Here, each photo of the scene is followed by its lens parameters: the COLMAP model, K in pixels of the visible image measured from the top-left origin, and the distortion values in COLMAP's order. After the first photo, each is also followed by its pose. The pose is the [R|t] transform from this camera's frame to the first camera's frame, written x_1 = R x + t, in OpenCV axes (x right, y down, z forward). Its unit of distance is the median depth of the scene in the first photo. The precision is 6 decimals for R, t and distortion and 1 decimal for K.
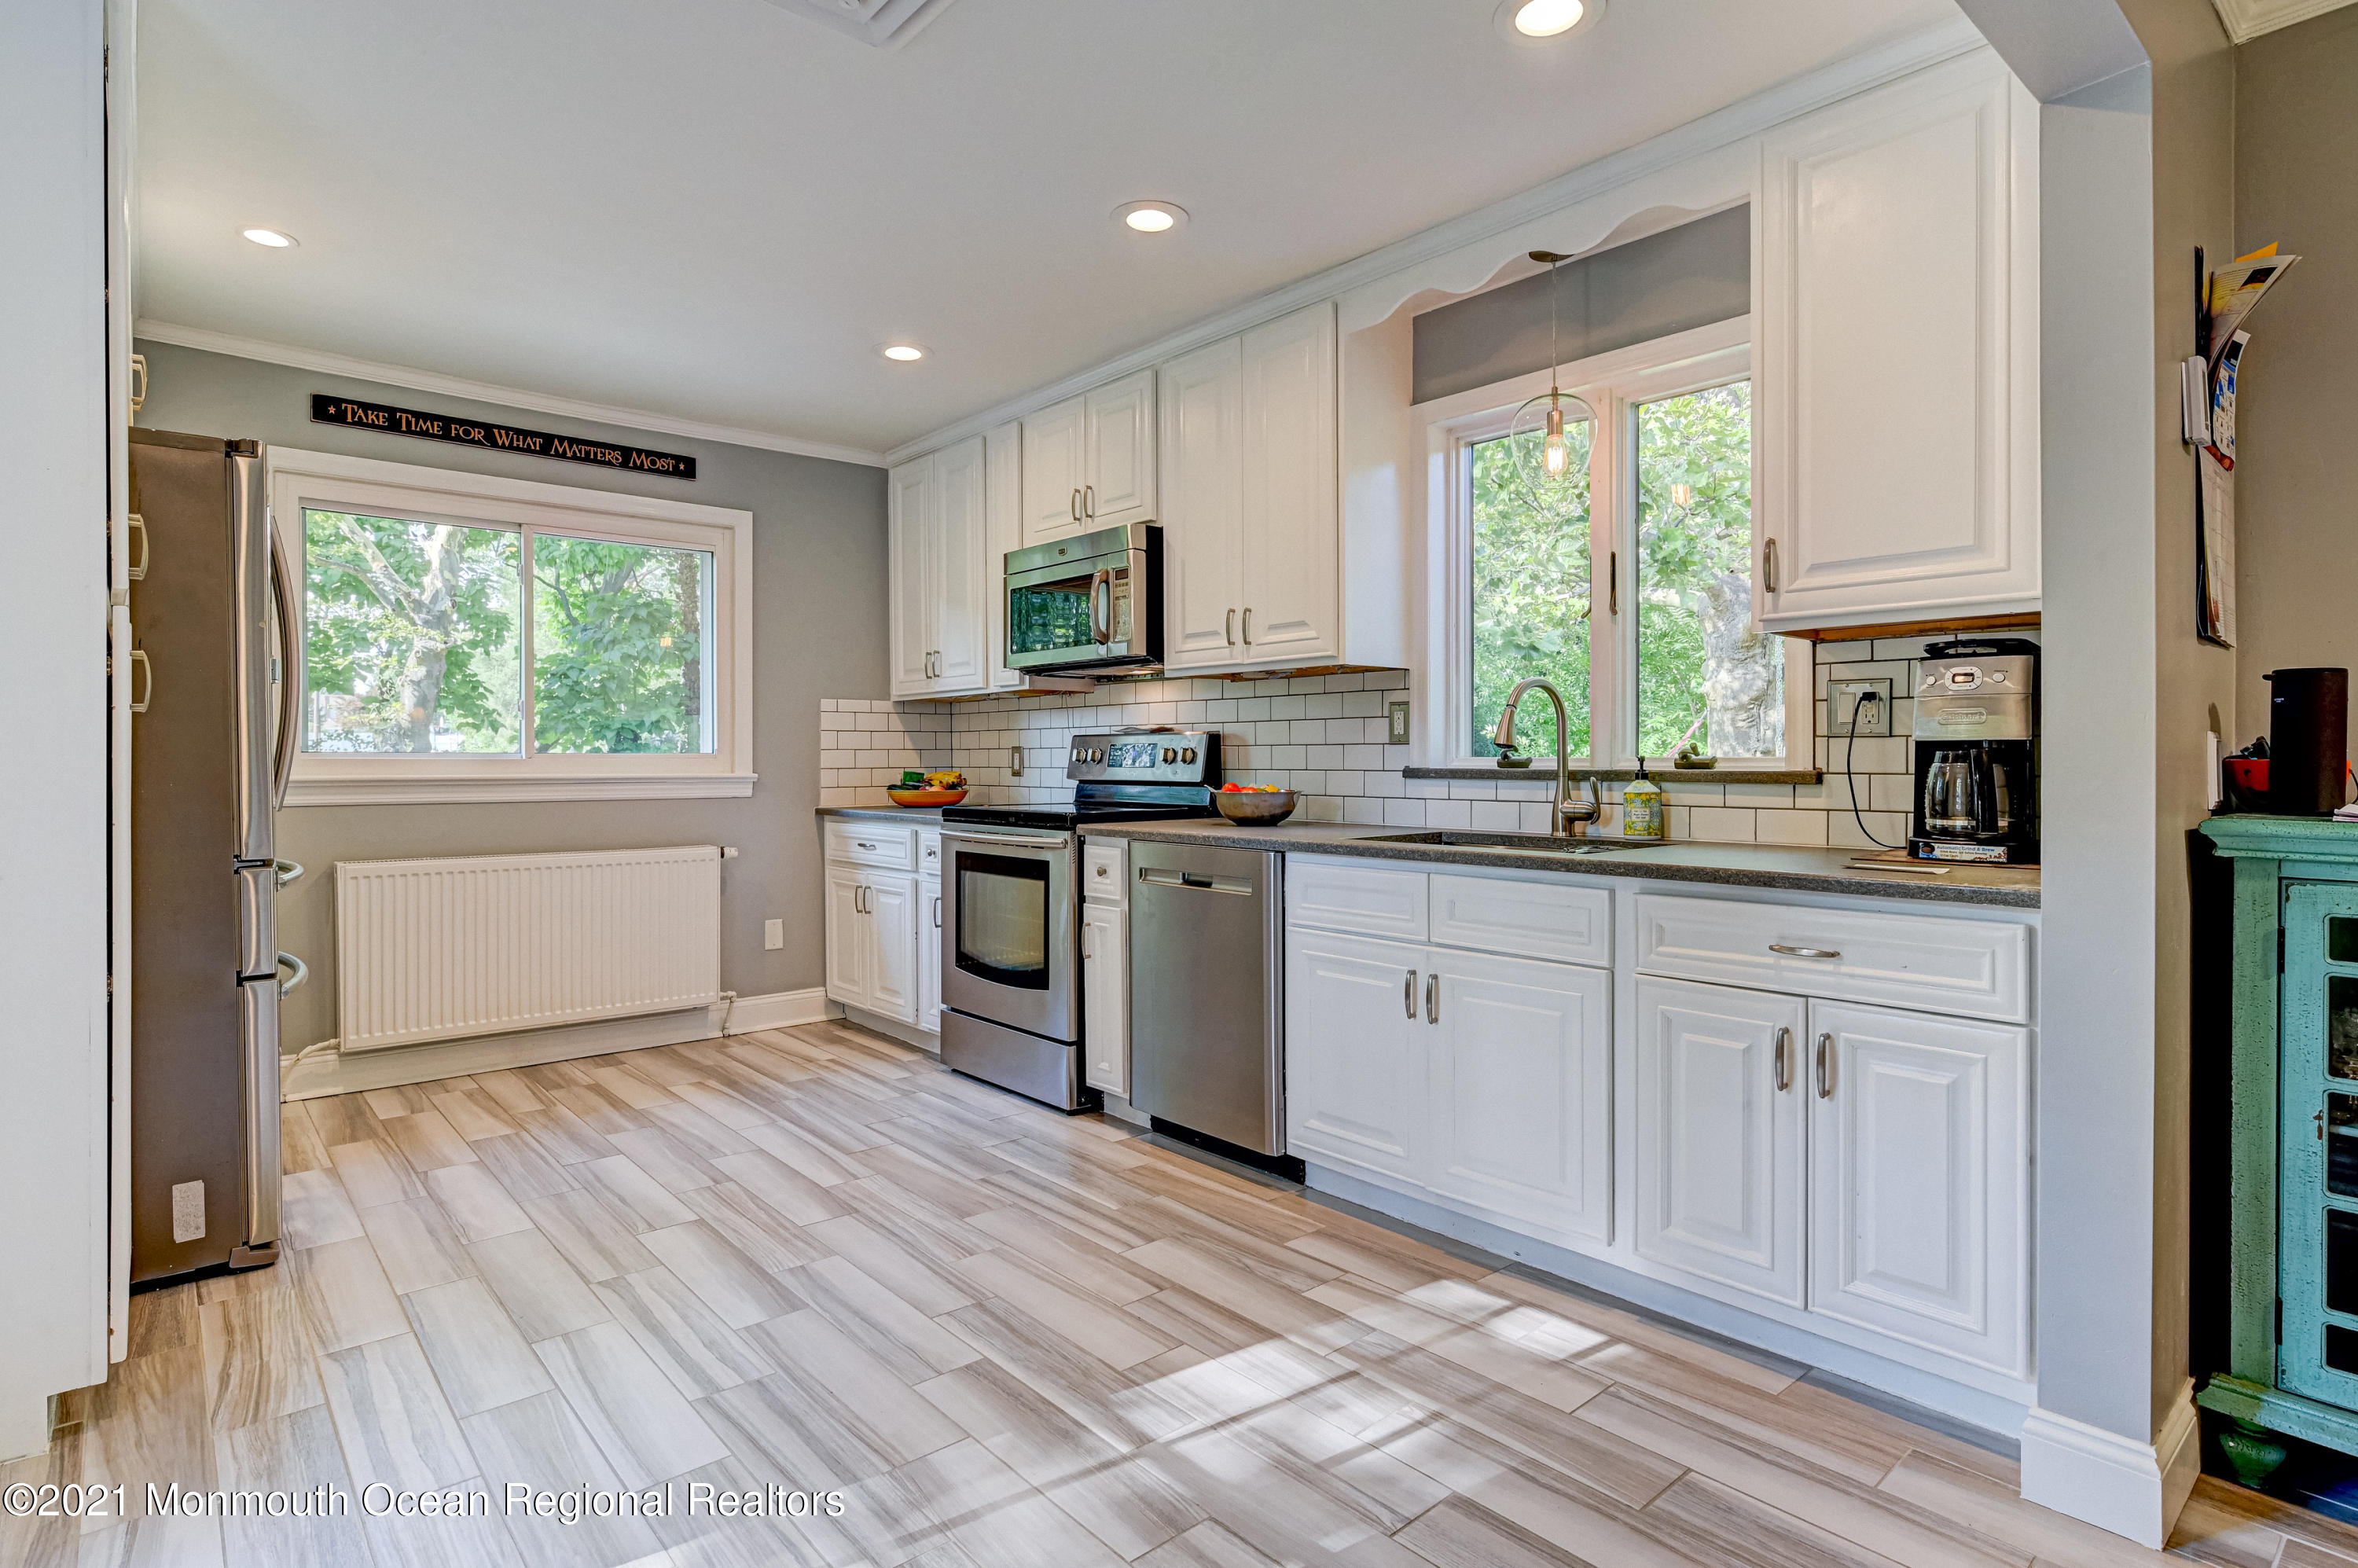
lens RADIAL K [[1201.5, 0, 1169.8], [0, 1201.5, 769.1], [0, 0, 1]] dist [-0.006326, 0.005570]
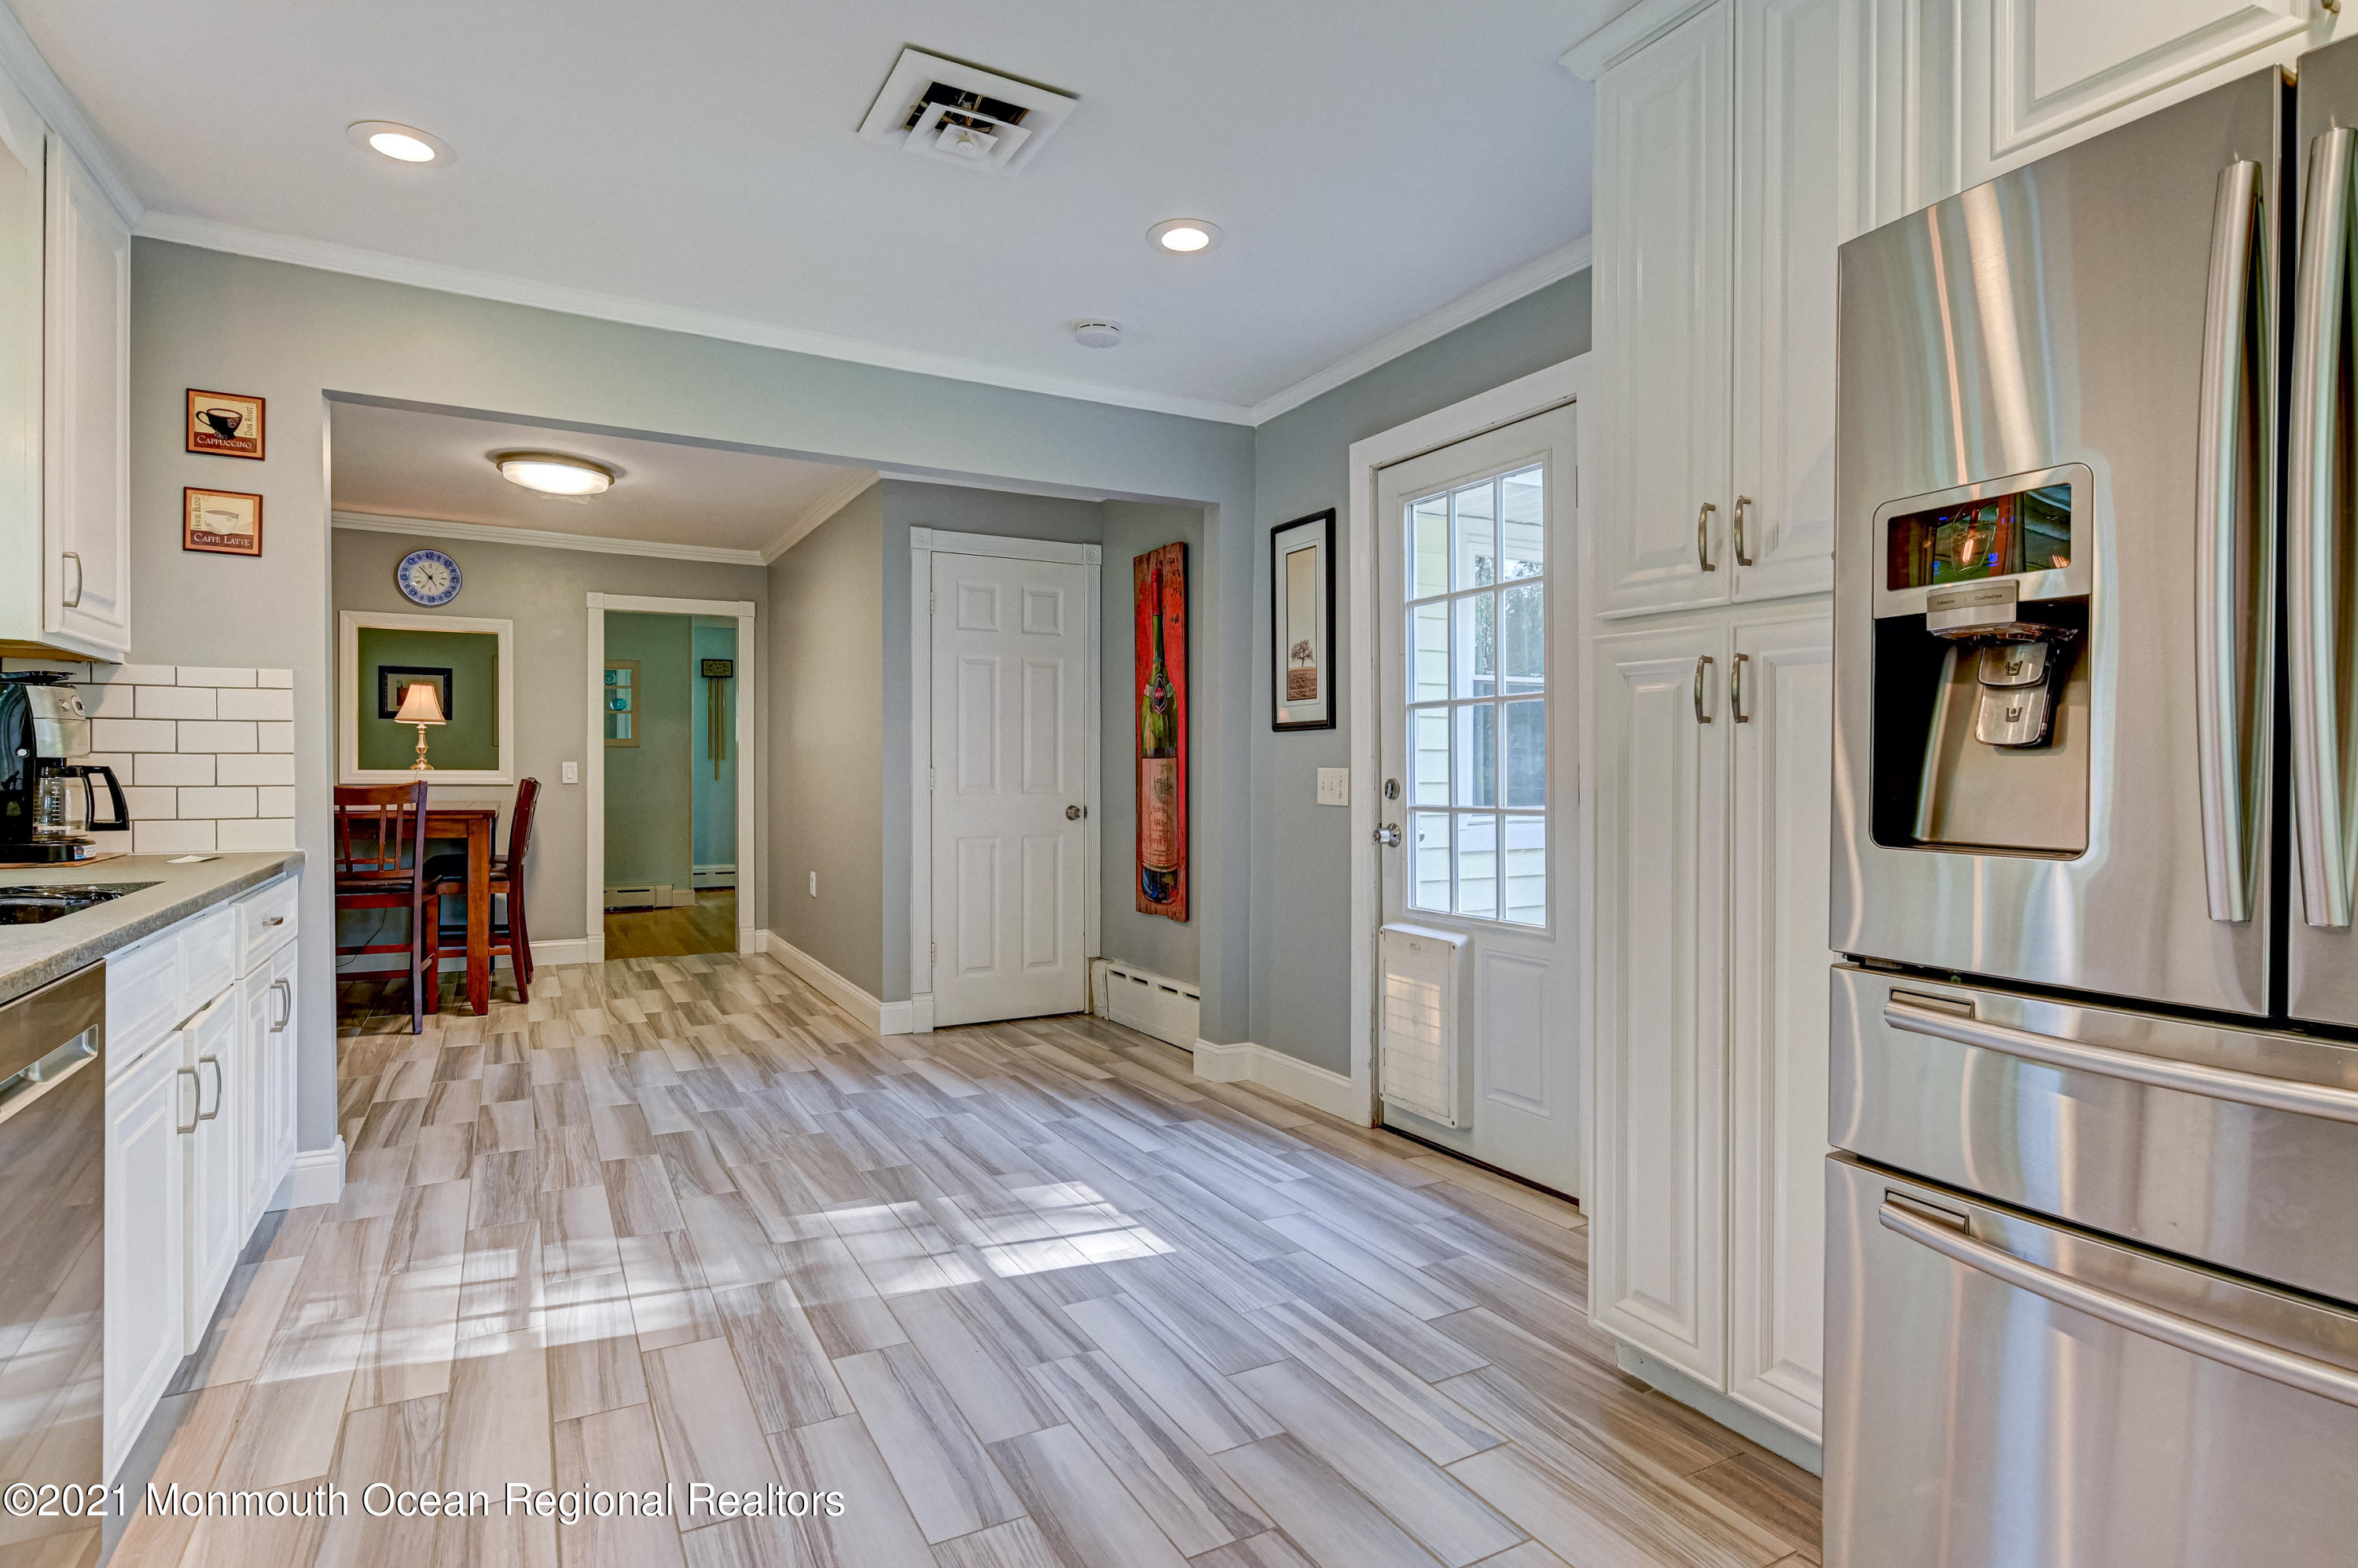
lens RADIAL K [[1201.5, 0, 1174.9], [0, 1201.5, 772.9], [0, 0, 1]] dist [-0.006326, 0.005570]
pose [[-0.979796, -0.002300, 0.199986, -0.470357], [0.000621, 0.999894, 0.014544, -0.018886], [-0.199999, 0.014374, -0.979691, 1.410740]]
